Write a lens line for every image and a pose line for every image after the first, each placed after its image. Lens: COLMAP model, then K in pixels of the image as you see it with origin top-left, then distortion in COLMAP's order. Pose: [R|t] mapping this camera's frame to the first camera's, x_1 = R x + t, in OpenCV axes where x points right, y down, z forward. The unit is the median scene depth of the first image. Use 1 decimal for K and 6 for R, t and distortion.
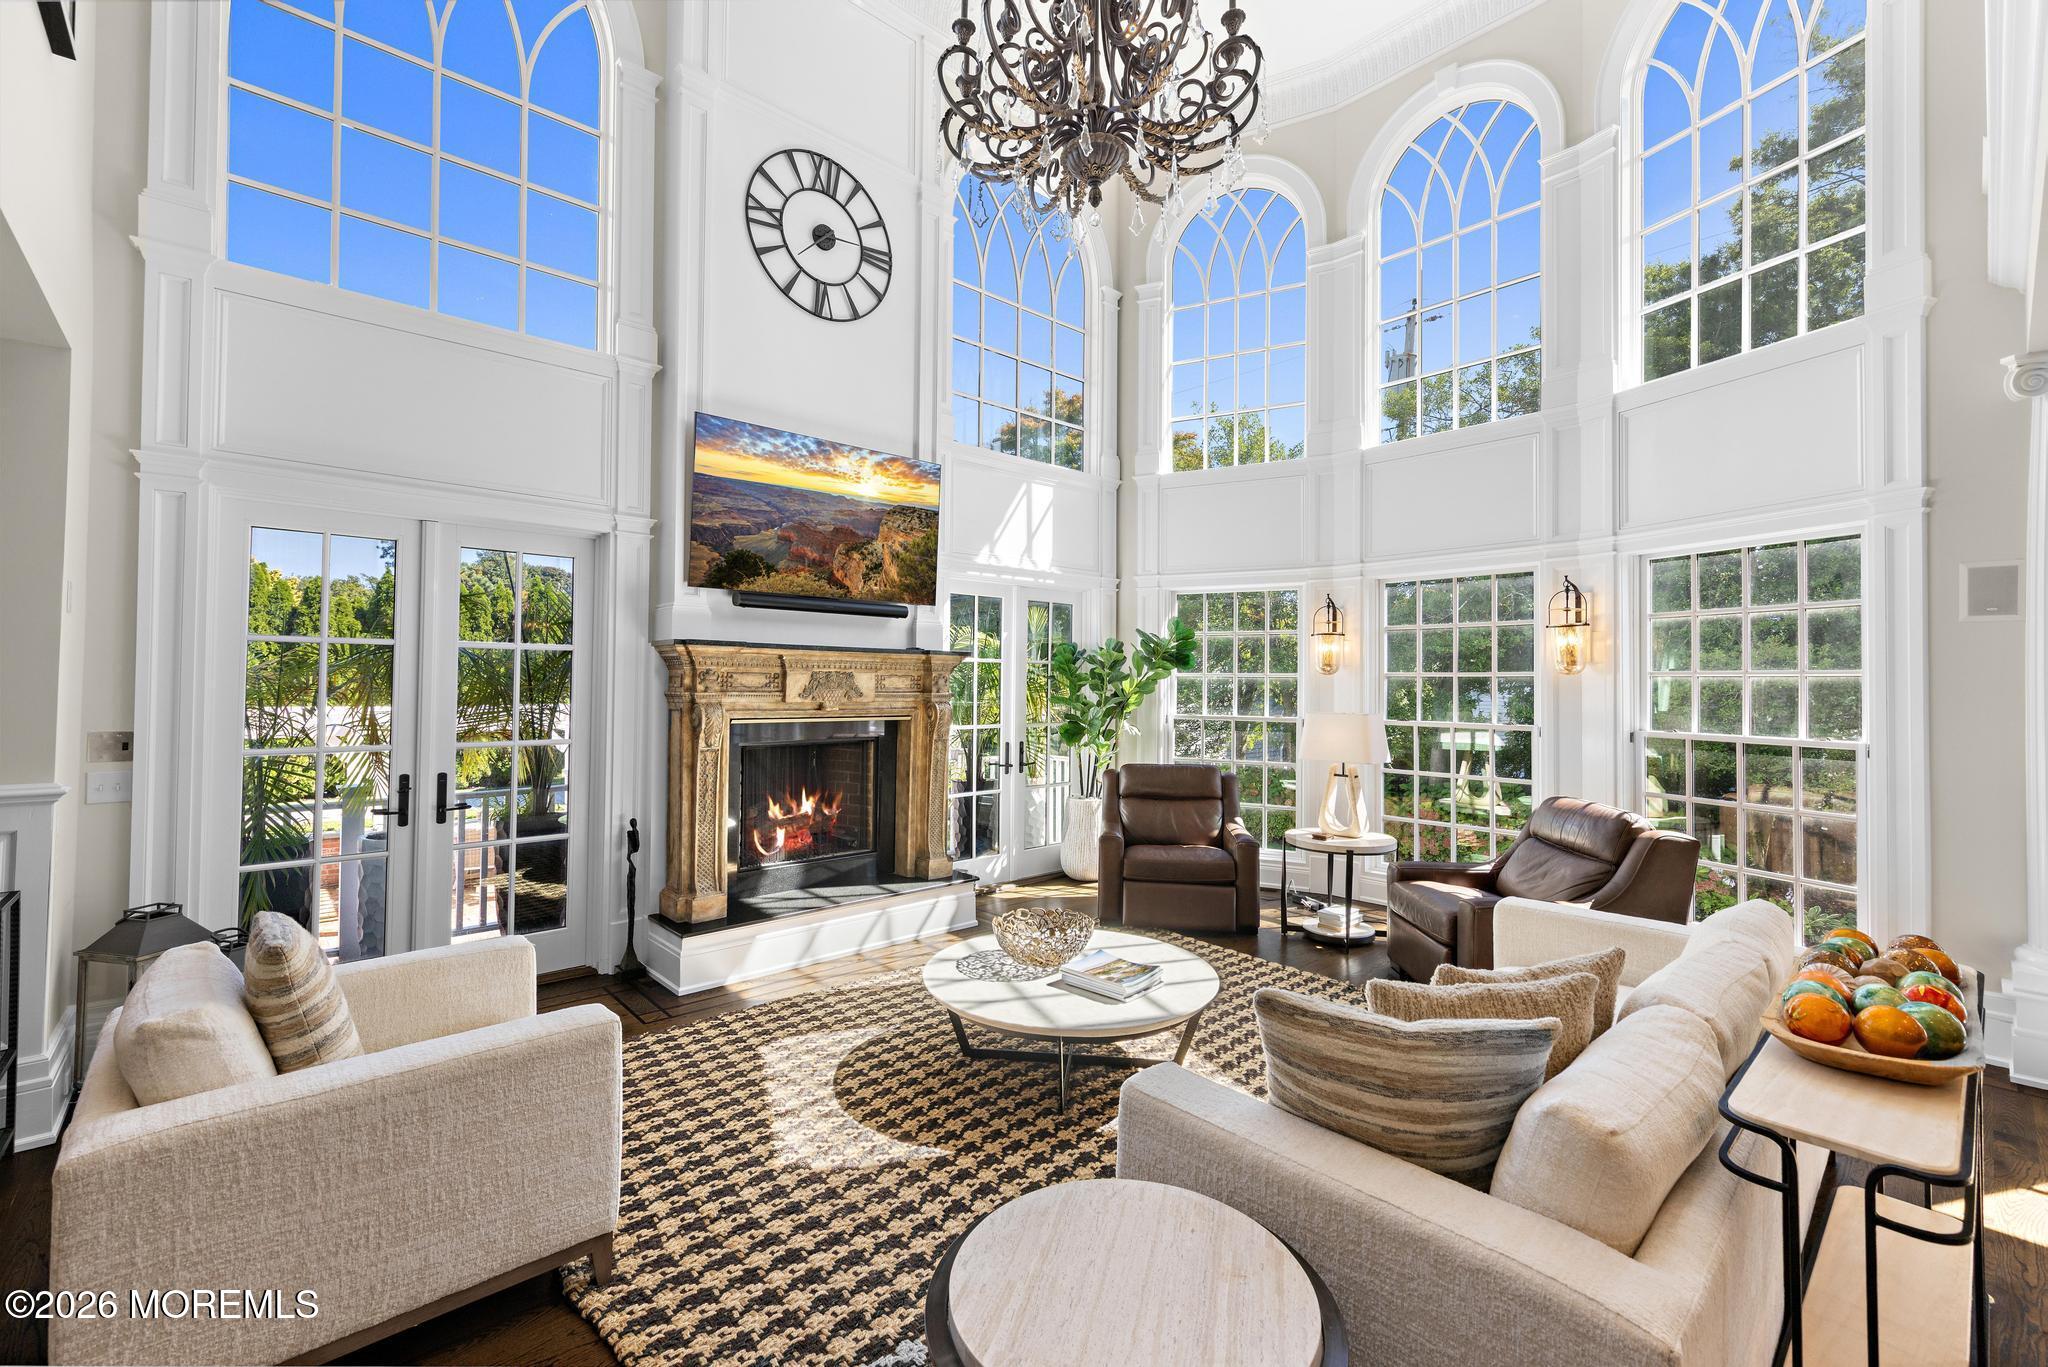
lens RADIAL K [[869.3, 0, 1018.9], [0, 869.3, 667.7], [0, 0, 1]] dist [0.011516, -0.000294]
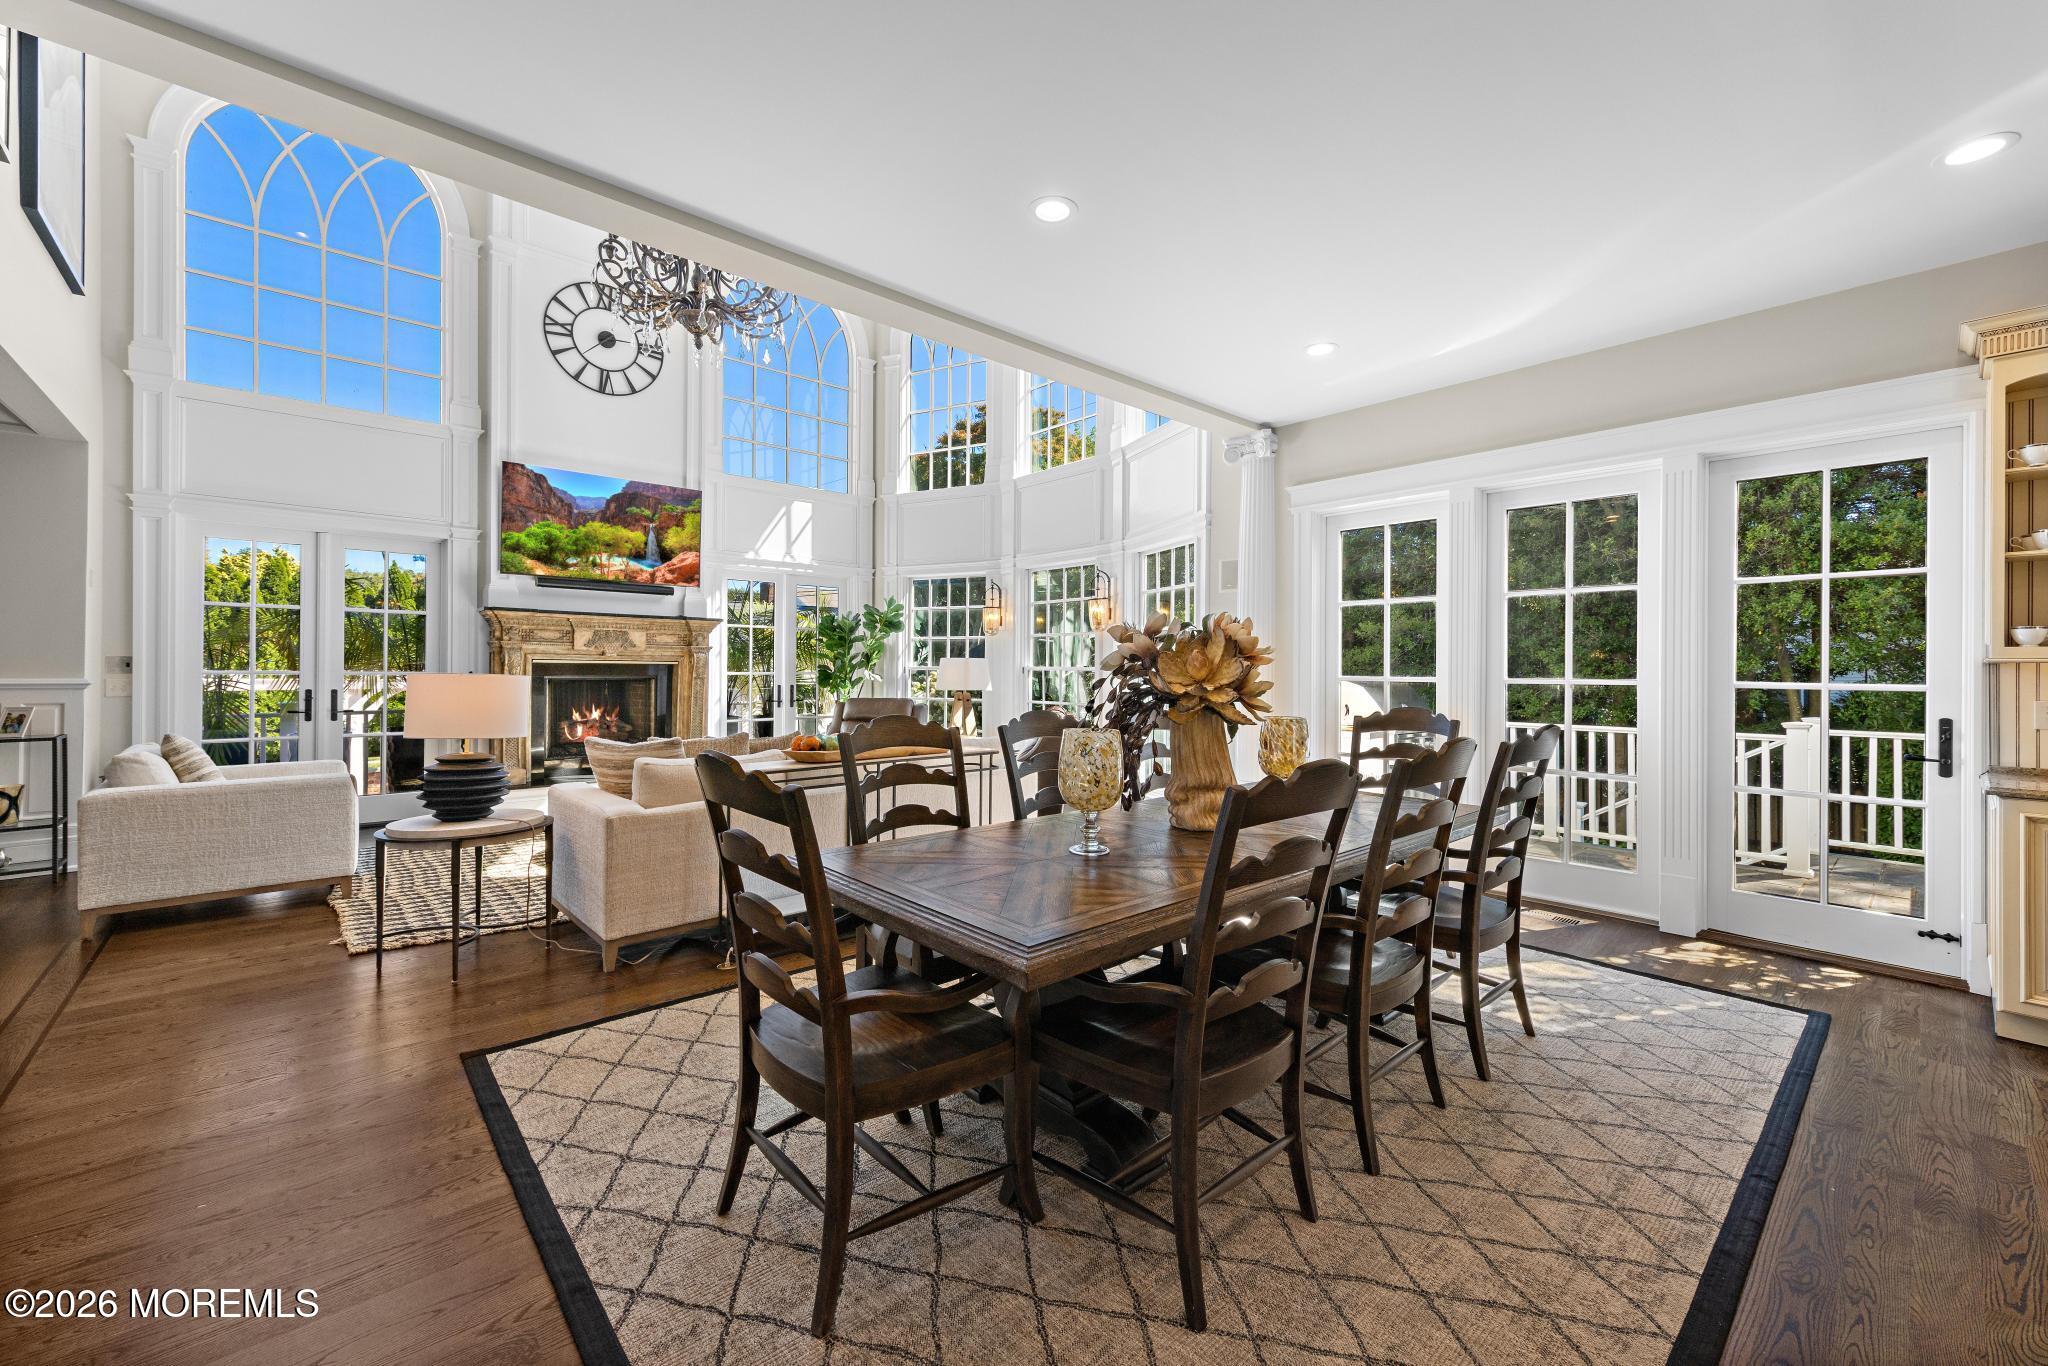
lens RADIAL K [[815.0, 0, 1042.1], [0, 815.0, 672.3], [0, 0, 1]] dist [0.003185, 0.000317]
pose [[0.999875, -0.003857, 0.015309, 0.550936], [0.003544, 0.999786, 0.020378, 0.055374], [-0.015384, -0.020321, 0.999675, -0.464518]]
